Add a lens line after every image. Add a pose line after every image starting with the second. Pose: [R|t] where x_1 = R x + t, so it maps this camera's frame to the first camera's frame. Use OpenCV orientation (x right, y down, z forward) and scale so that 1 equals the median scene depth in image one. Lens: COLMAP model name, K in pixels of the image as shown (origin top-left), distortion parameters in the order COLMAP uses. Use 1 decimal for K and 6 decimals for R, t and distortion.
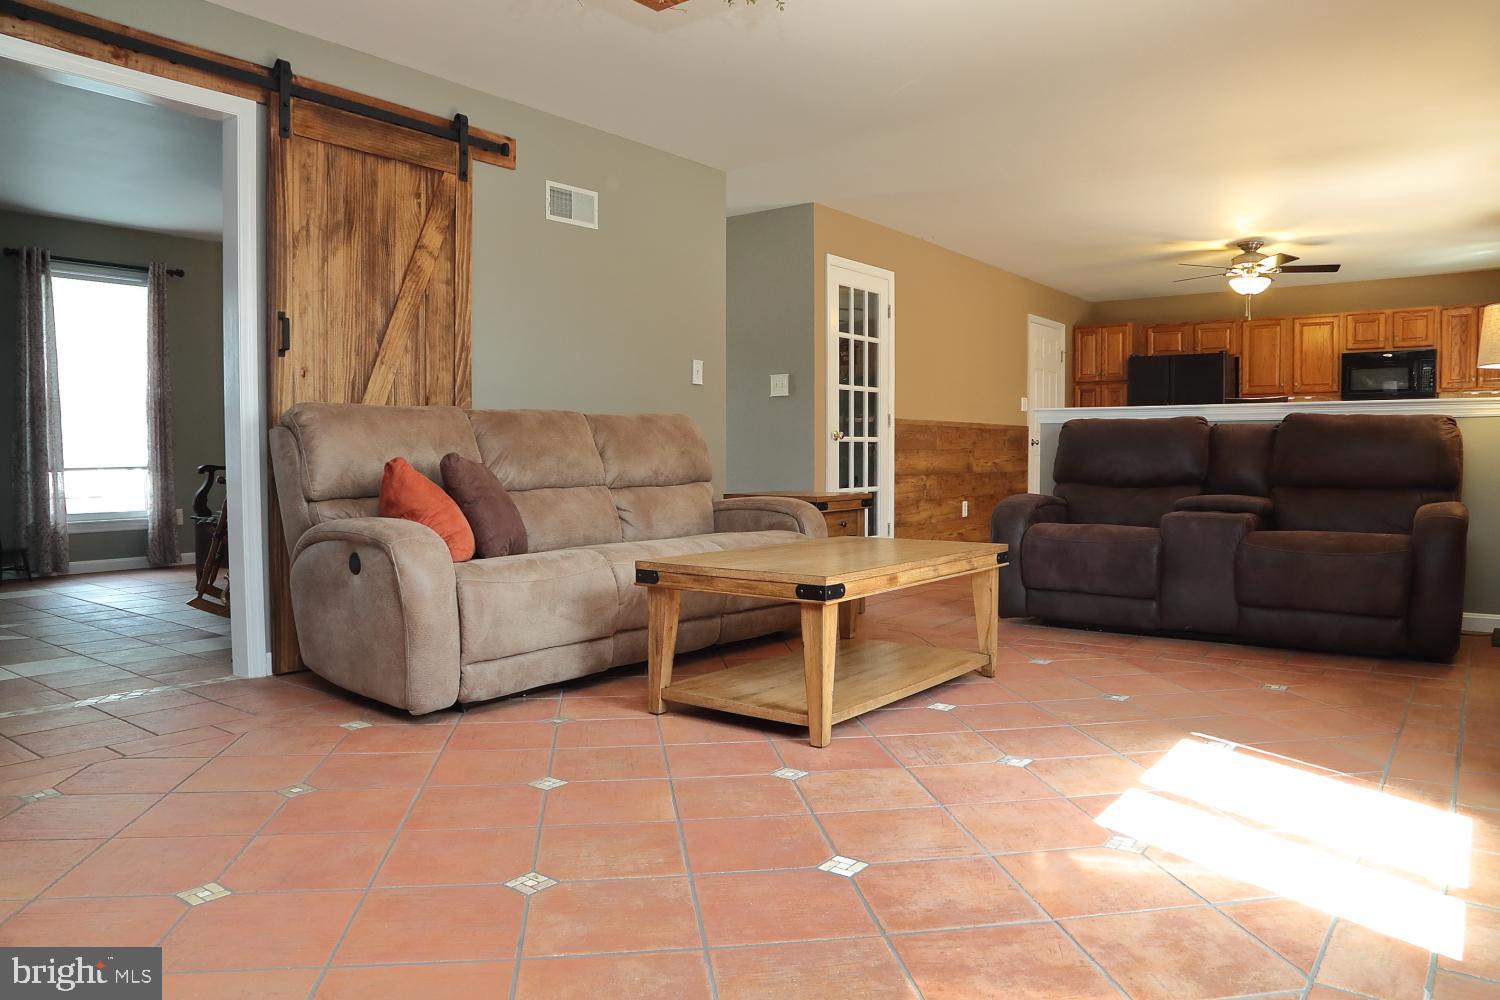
lens RADIAL K [[1027.0, 0, 756.4], [0, 1027.0, 501.7], [0, 0, 1]] dist [-0.108727, 0.048097]
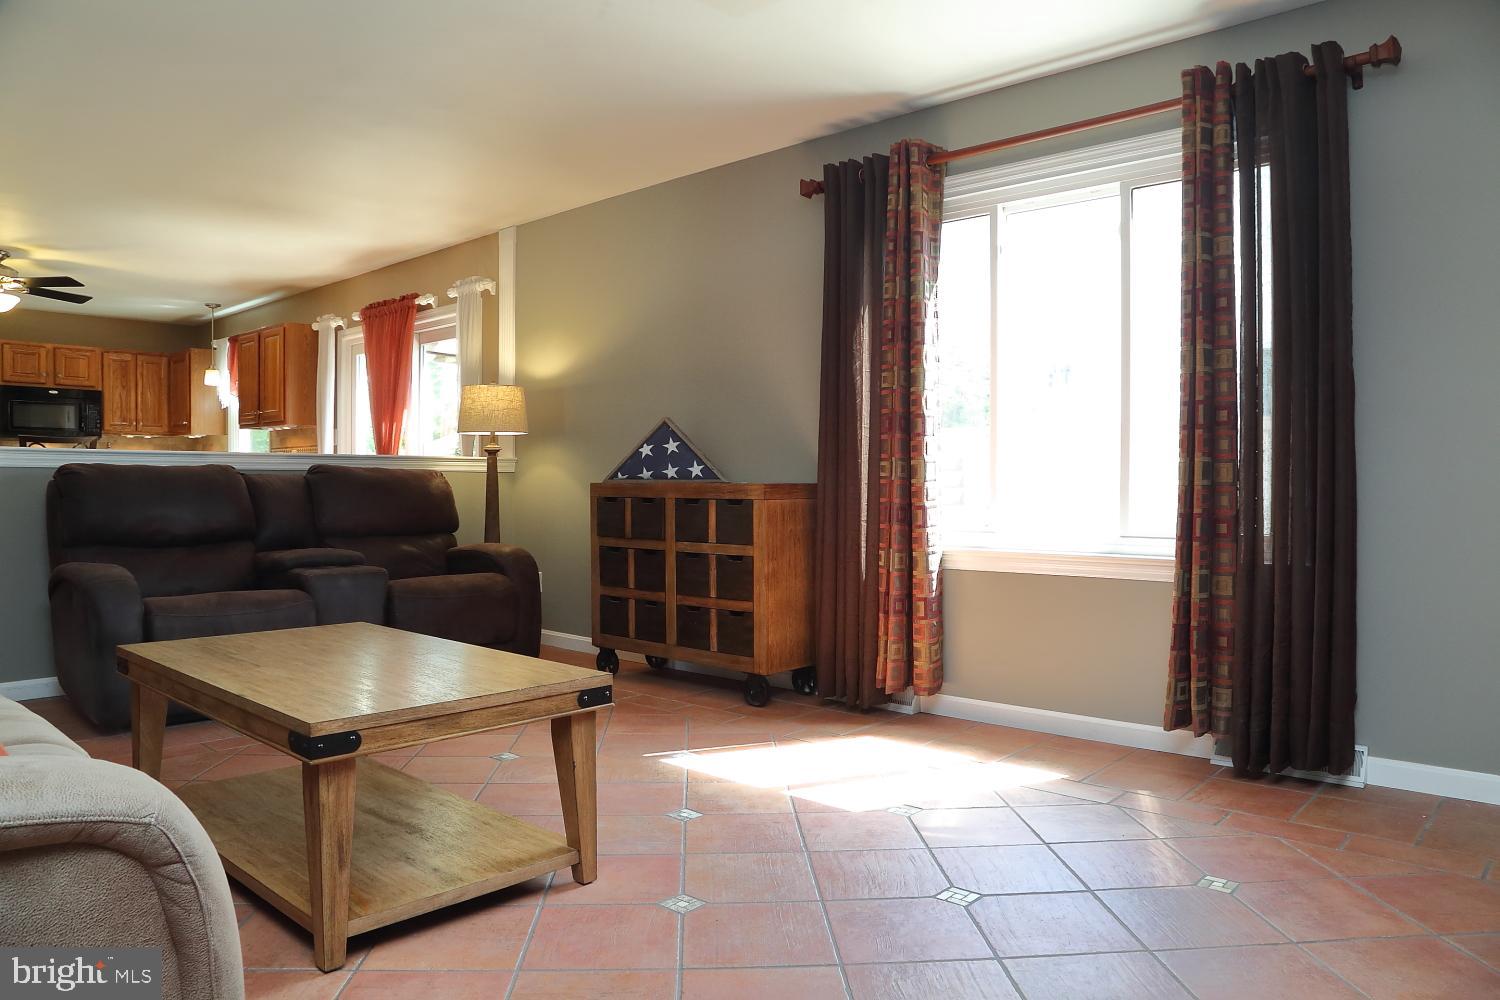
lens RADIAL K [[1027.0, 0, 747.3], [0, 1027.0, 499.7], [0, 0, 1]] dist [-0.108727, 0.048097]
pose [[0.093001, -0.009632, 0.995619, -0.496902], [0.045382, 0.998955, 0.005425, -0.043495], [-0.994631, 0.044679, 0.093341, 0.535935]]
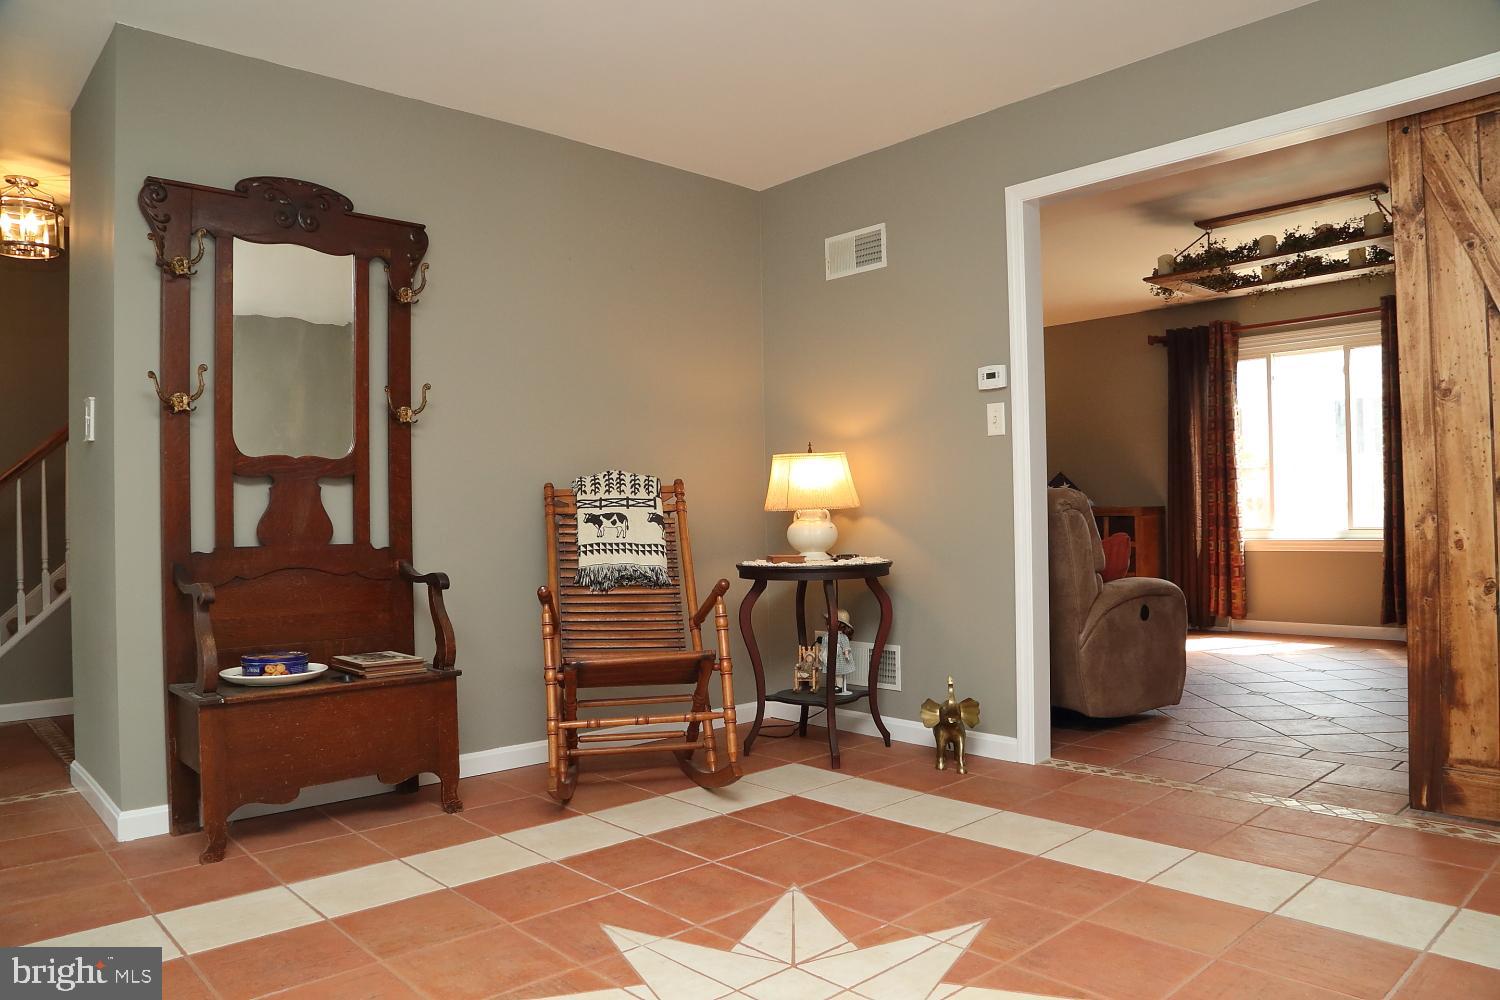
lens RADIAL K [[1027.0, 0, 737.7], [0, 1027.0, 503.2], [0, 0, 1]] dist [-0.108727, 0.048097]
pose [[0.203562, 0.006407, 0.979041, -1.389506], [0.069472, 0.997363, -0.020972, -0.071360], [-0.976594, 0.072285, 0.202581, 0.941424]]
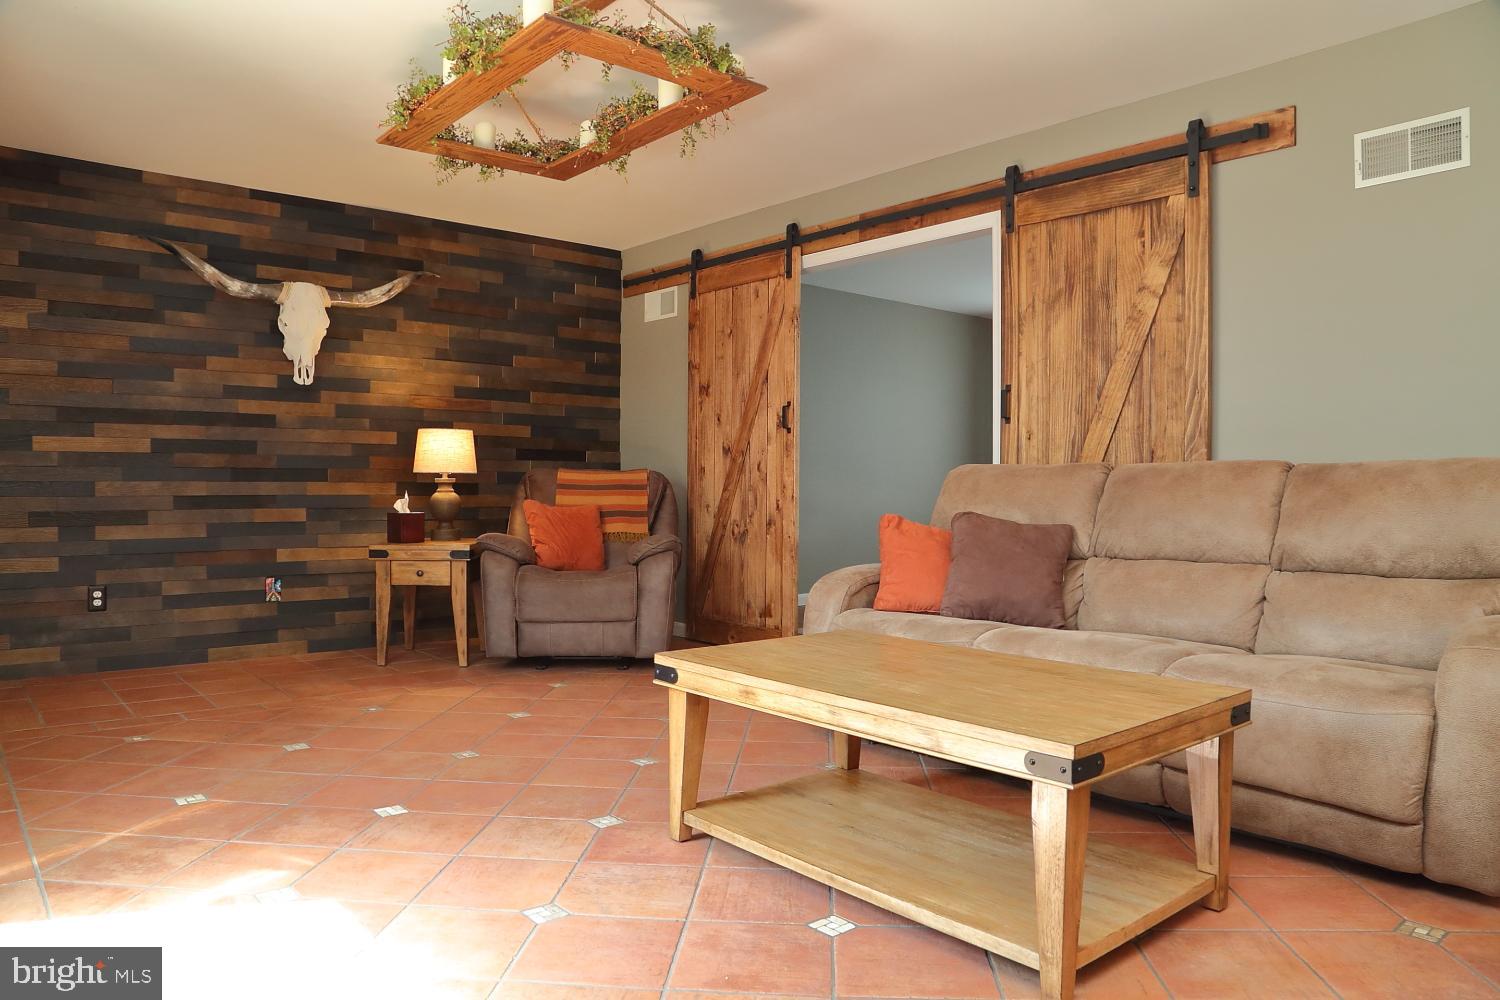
lens RADIAL K [[1027.0, 0, 746.5], [0, 1027.0, 497.3], [0, 0, 1]] dist [-0.108727, 0.048097]
pose [[-0.216760, 0.012463, -0.976145, 0.641917], [-0.054086, 0.998229, 0.024756, -0.064407], [0.974726, 0.058162, -0.215702, 0.847381]]
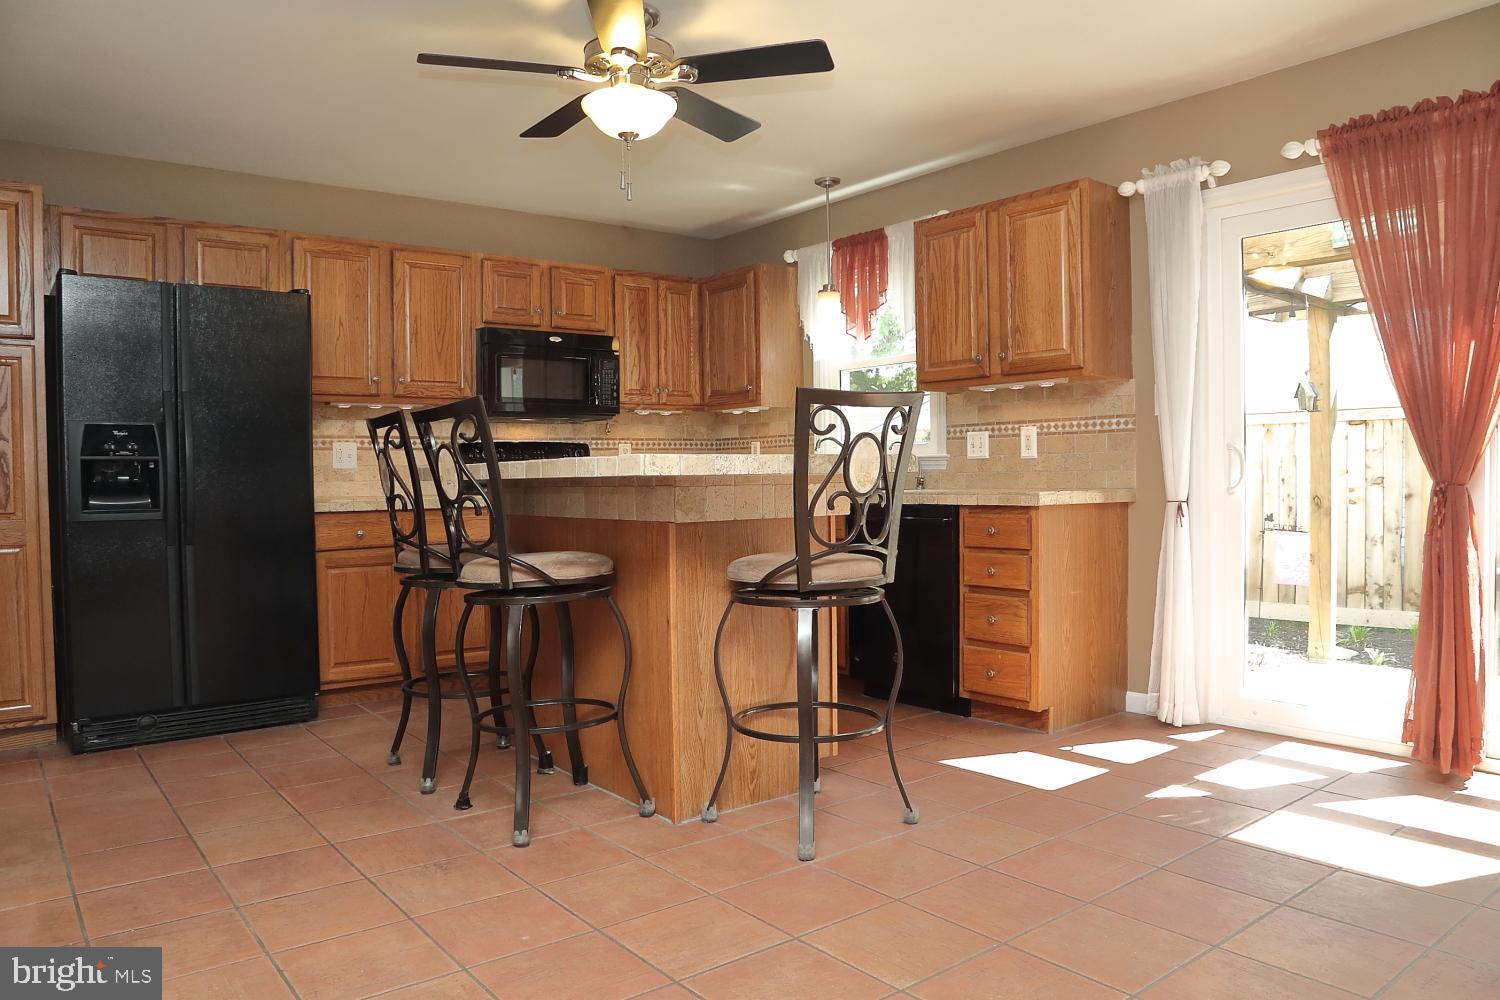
lens RADIAL K [[1027.0, 0, 749.2], [0, 1027.0, 513.1], [0, 0, 1]] dist [-0.108727, 0.048097]
pose [[0.270531, -0.037256, 0.961990, 0.205771], [0.057200, 0.998108, 0.022568, -0.114713], [-0.961010, 0.048921, 0.272150, 1.543479]]
